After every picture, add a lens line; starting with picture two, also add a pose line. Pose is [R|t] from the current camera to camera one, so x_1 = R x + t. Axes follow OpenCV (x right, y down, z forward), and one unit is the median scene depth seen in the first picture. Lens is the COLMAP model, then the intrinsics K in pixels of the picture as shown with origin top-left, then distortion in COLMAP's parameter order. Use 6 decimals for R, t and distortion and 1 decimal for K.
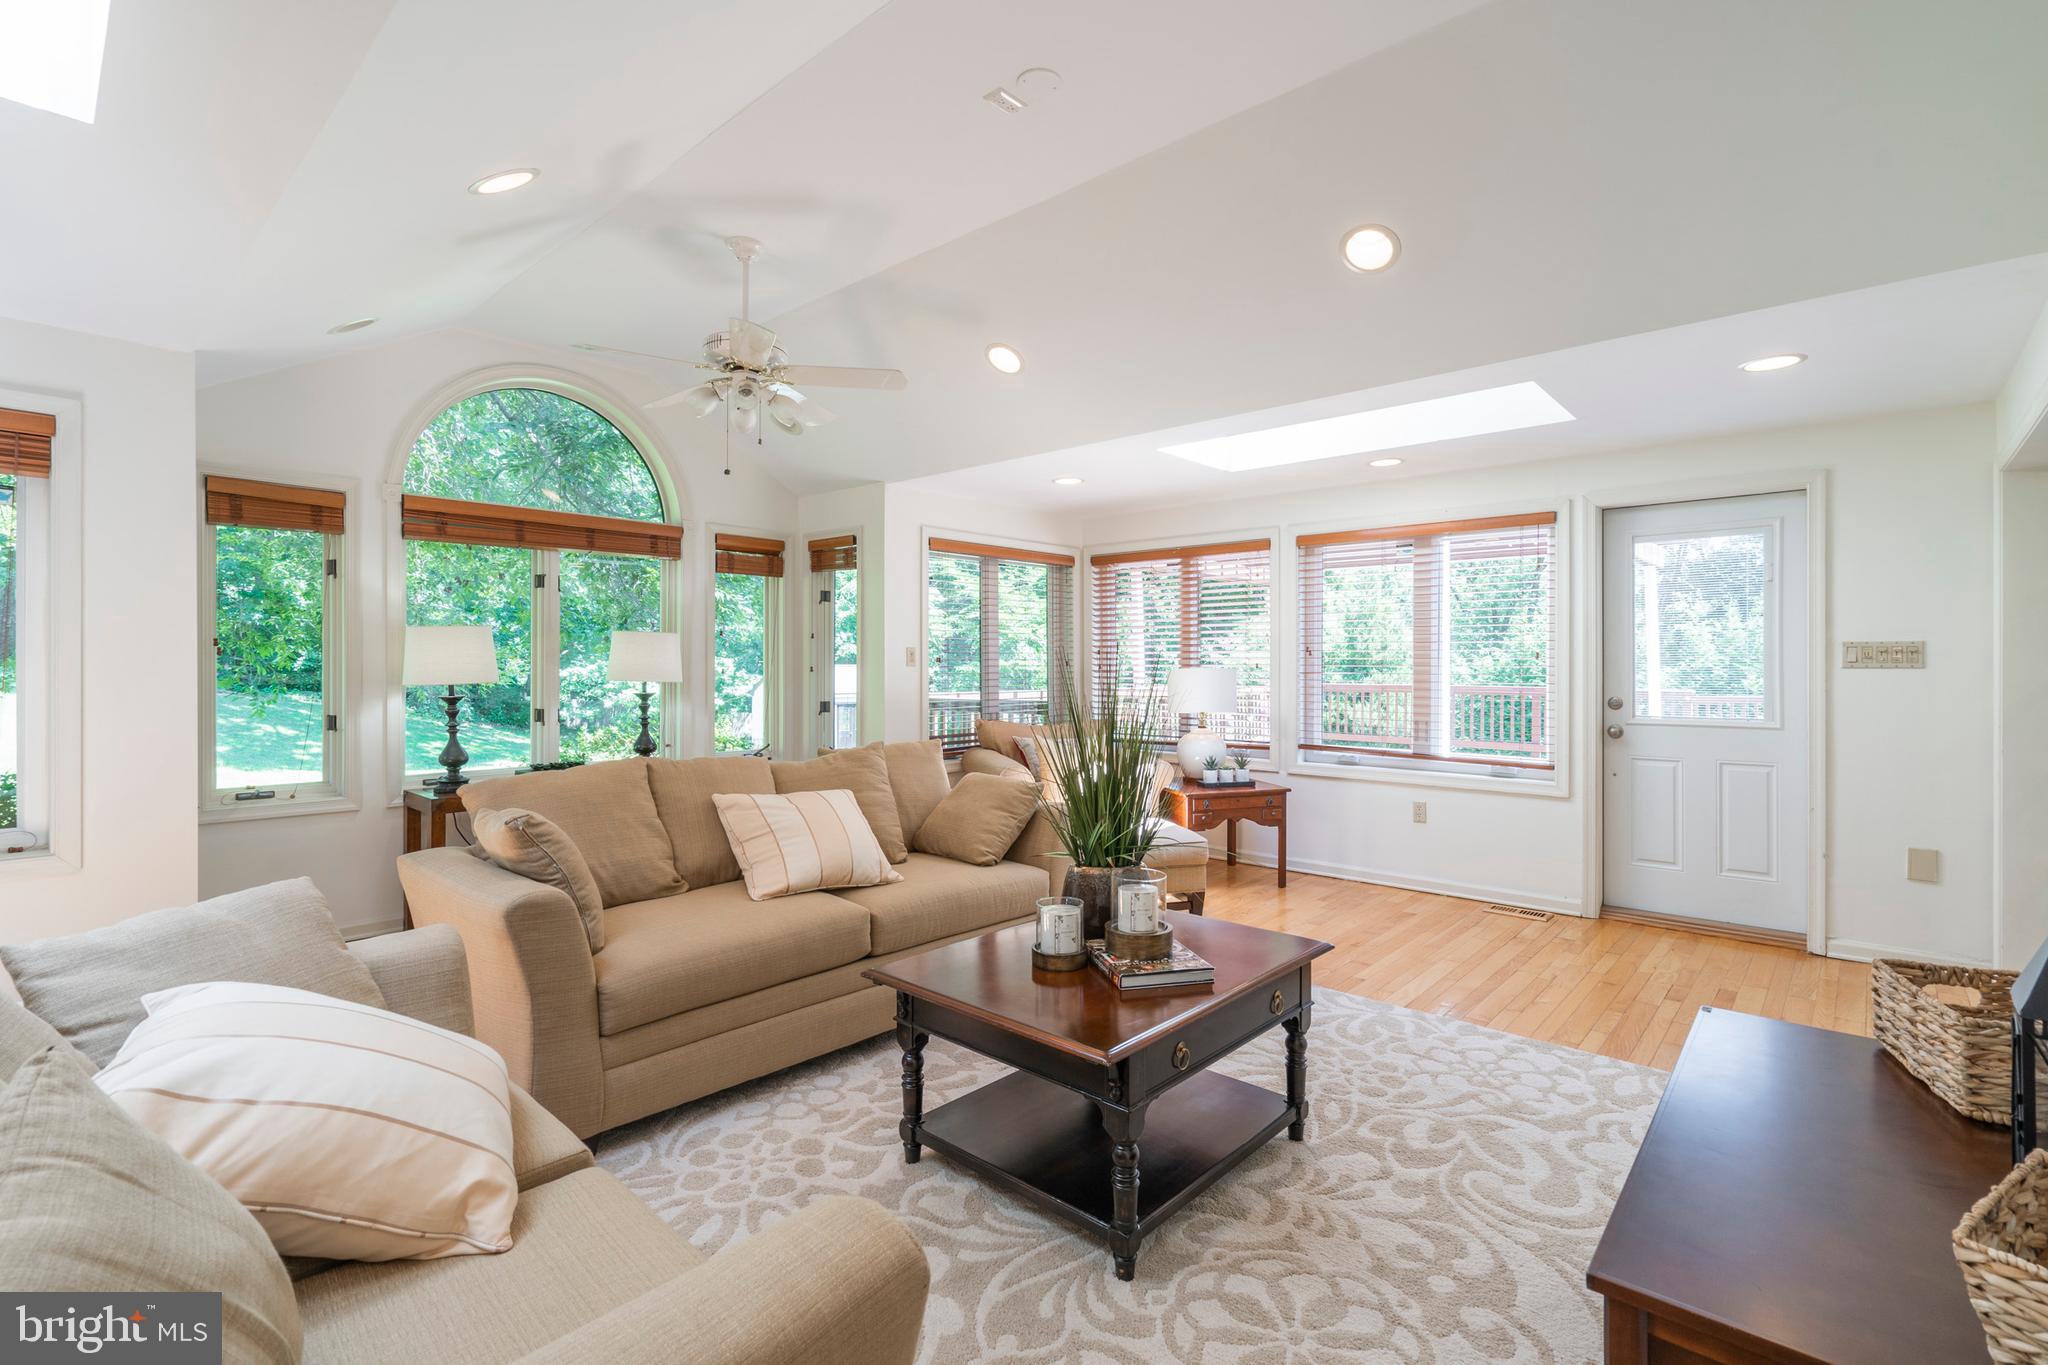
lens RADIAL K [[974.1, 0, 1024.0], [0, 974.1, 682.5], [0, 0, 1]] dist [-0.001788, -0.000081]
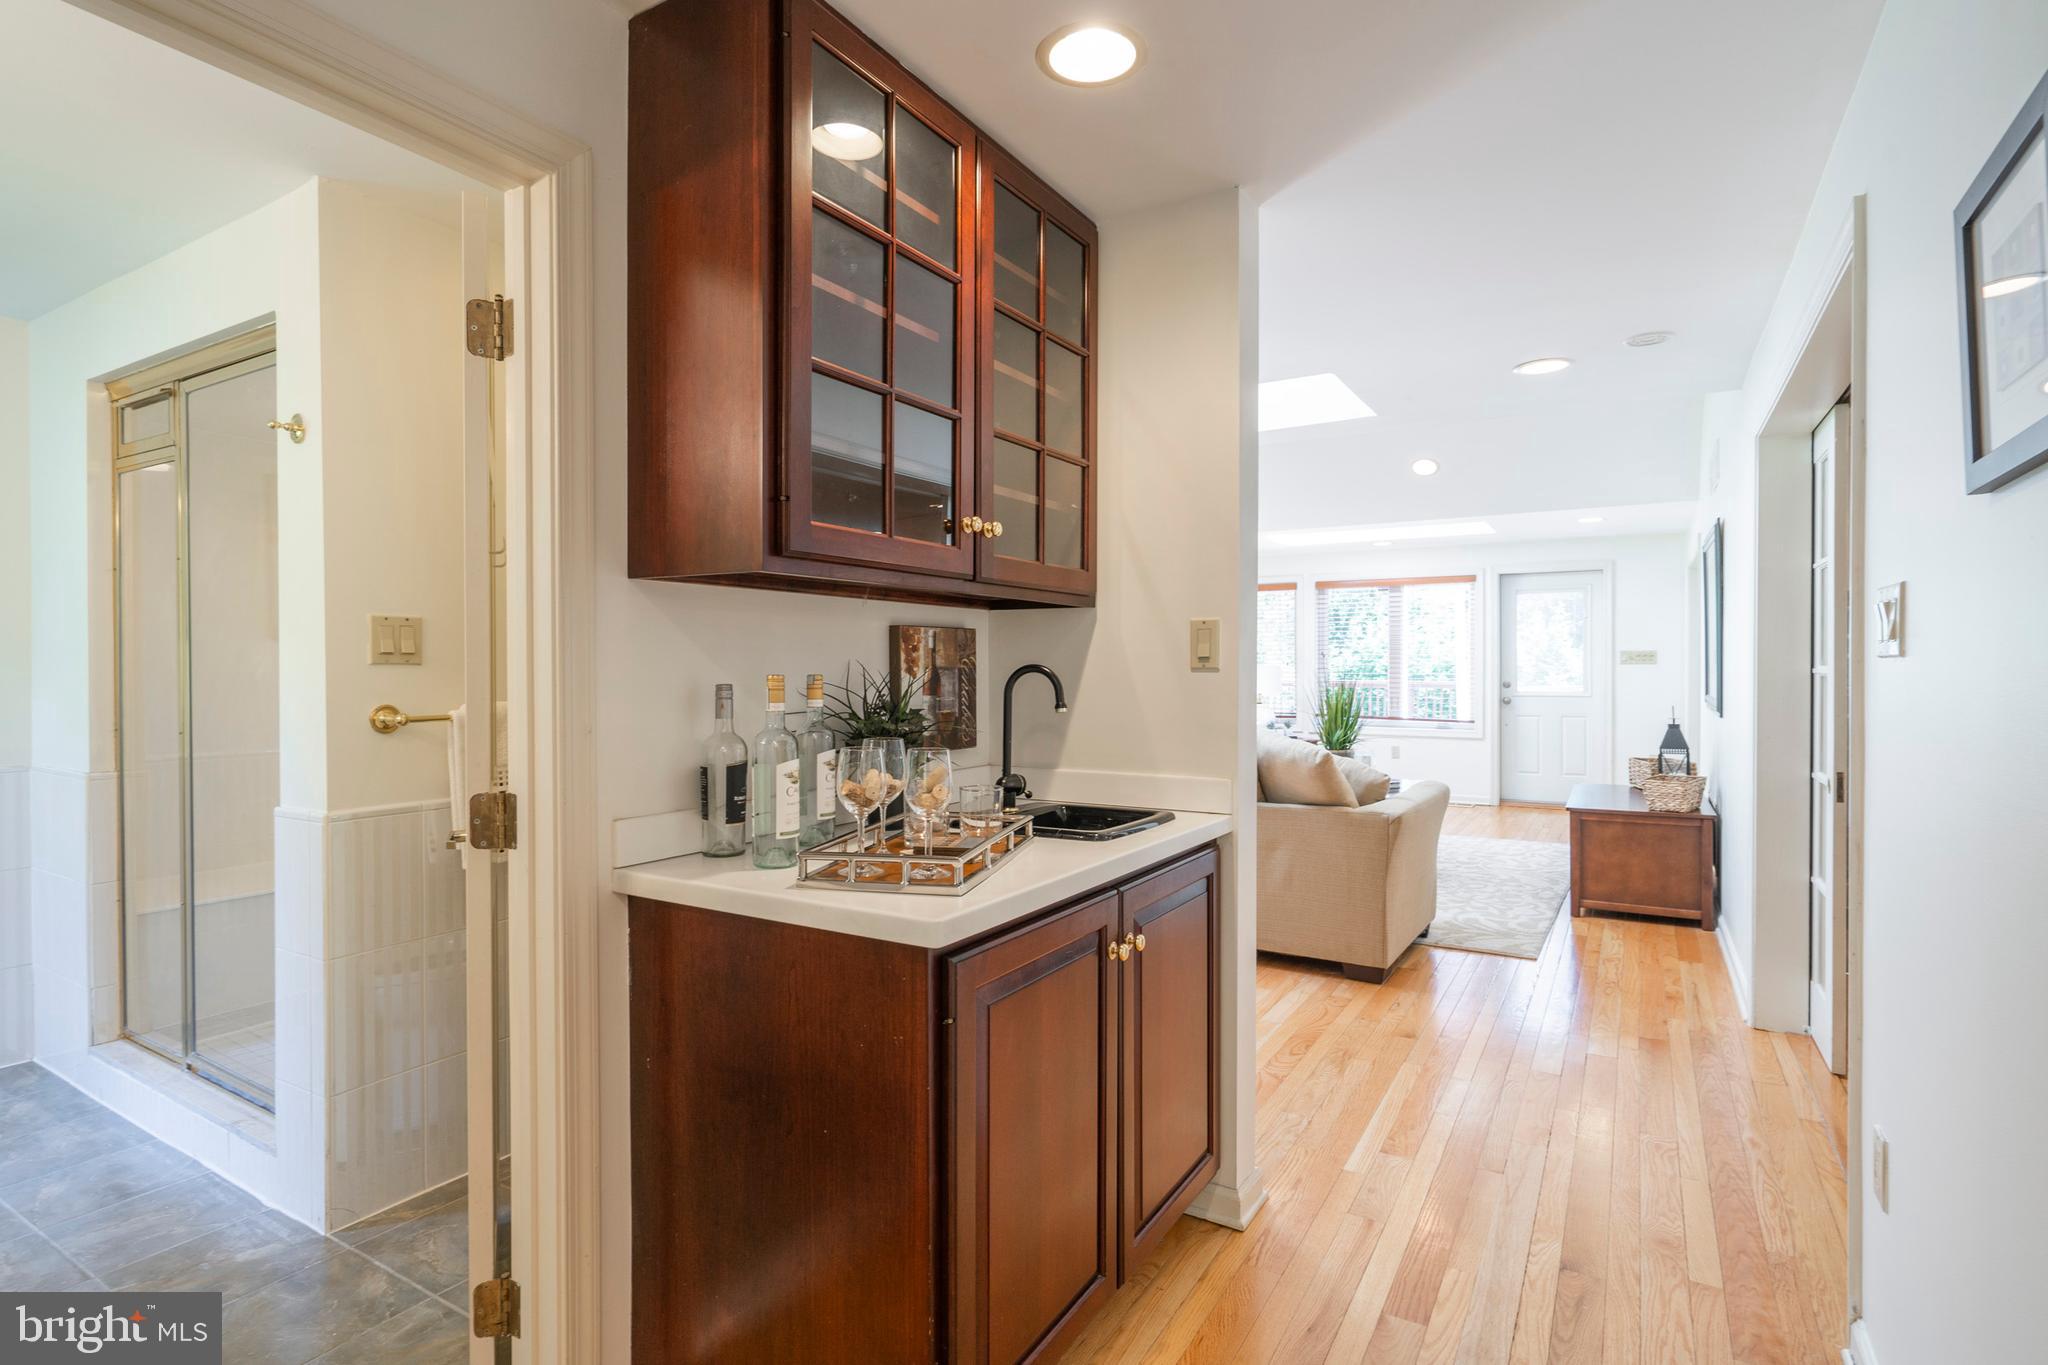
lens RADIAL K [[1043.6, 0, 1024.0], [0, 1043.6, 682.5], [0, 0, 1]] dist [-0.000219, -0.000031]
pose [[0.983968, -0.005001, 0.178278, -0.594722], [0.005319, 0.999985, -0.001305, 0.015389], [-0.178268, 0.002232, 0.983979, -0.710183]]
